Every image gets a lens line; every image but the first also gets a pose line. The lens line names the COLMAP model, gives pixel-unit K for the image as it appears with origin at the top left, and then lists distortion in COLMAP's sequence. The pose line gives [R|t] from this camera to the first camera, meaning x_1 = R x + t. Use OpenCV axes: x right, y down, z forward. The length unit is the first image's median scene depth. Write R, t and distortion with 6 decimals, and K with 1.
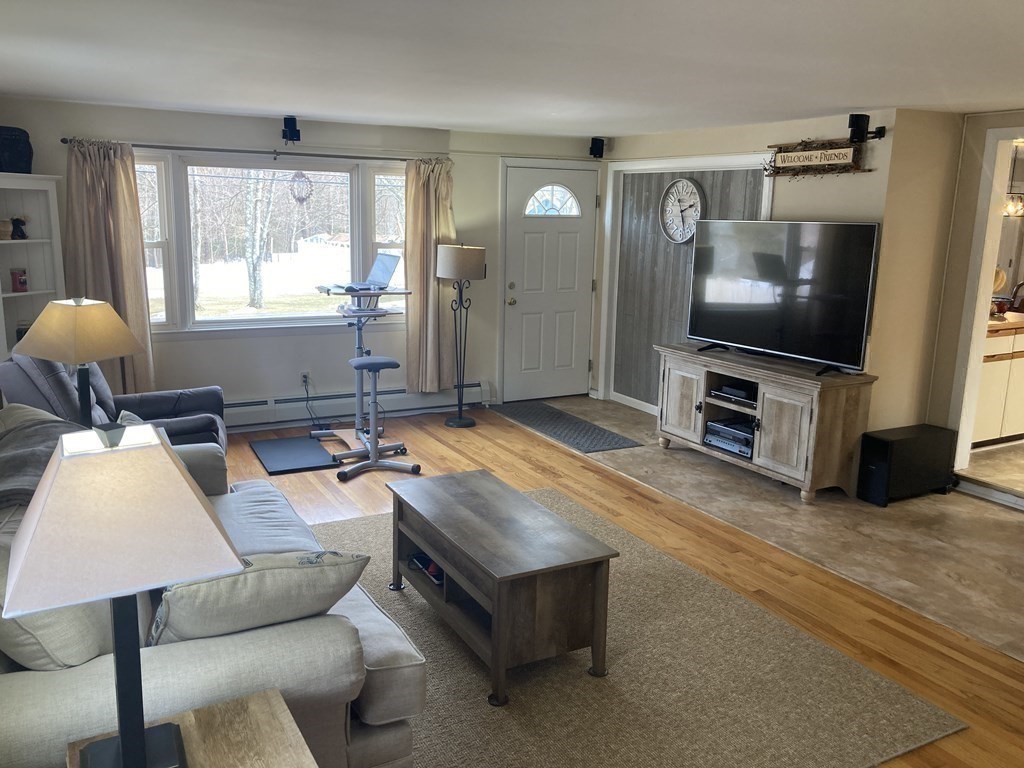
lens RADIAL K [[838.0, 0, 489.9], [0, 838.0, 390.4], [0, 0, 1]] dist [0.029102, -0.021471]
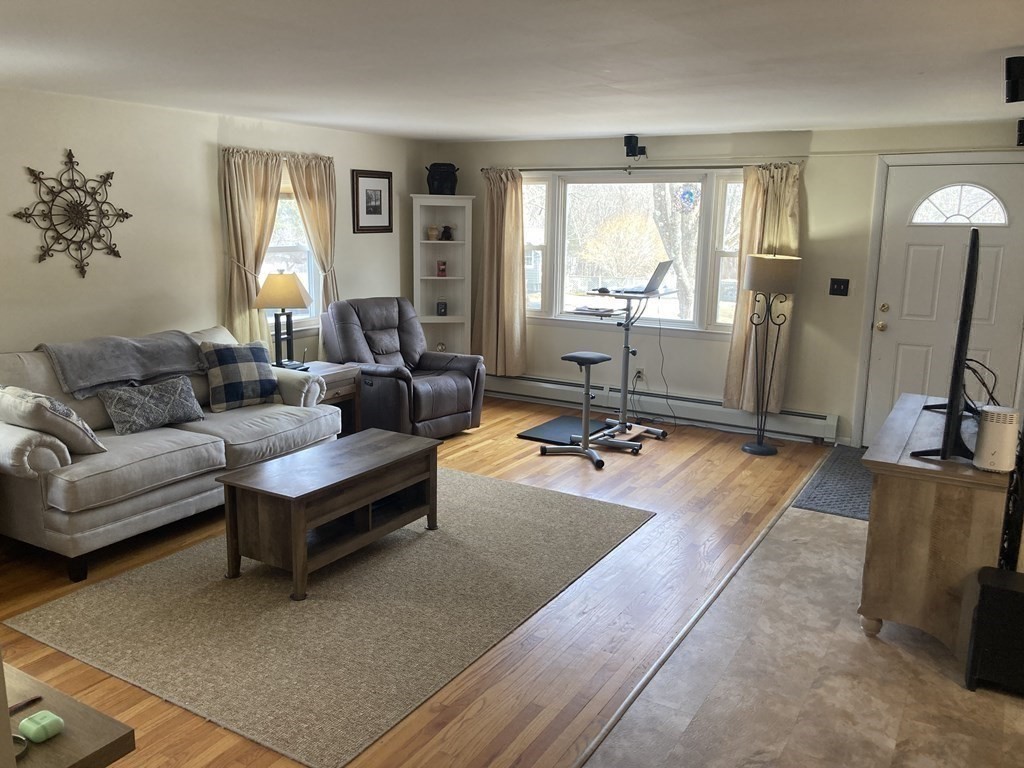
lens RADIAL K [[838.0, 0, 508.4], [0, 838.0, 382.3], [0, 0, 1]] dist [0.029102, -0.021471]
pose [[0.518498, 0.156452, -0.840644, 0.657792], [-0.181816, 0.980809, 0.070397, -0.053967], [0.835526, 0.116342, 0.536993, 0.305521]]
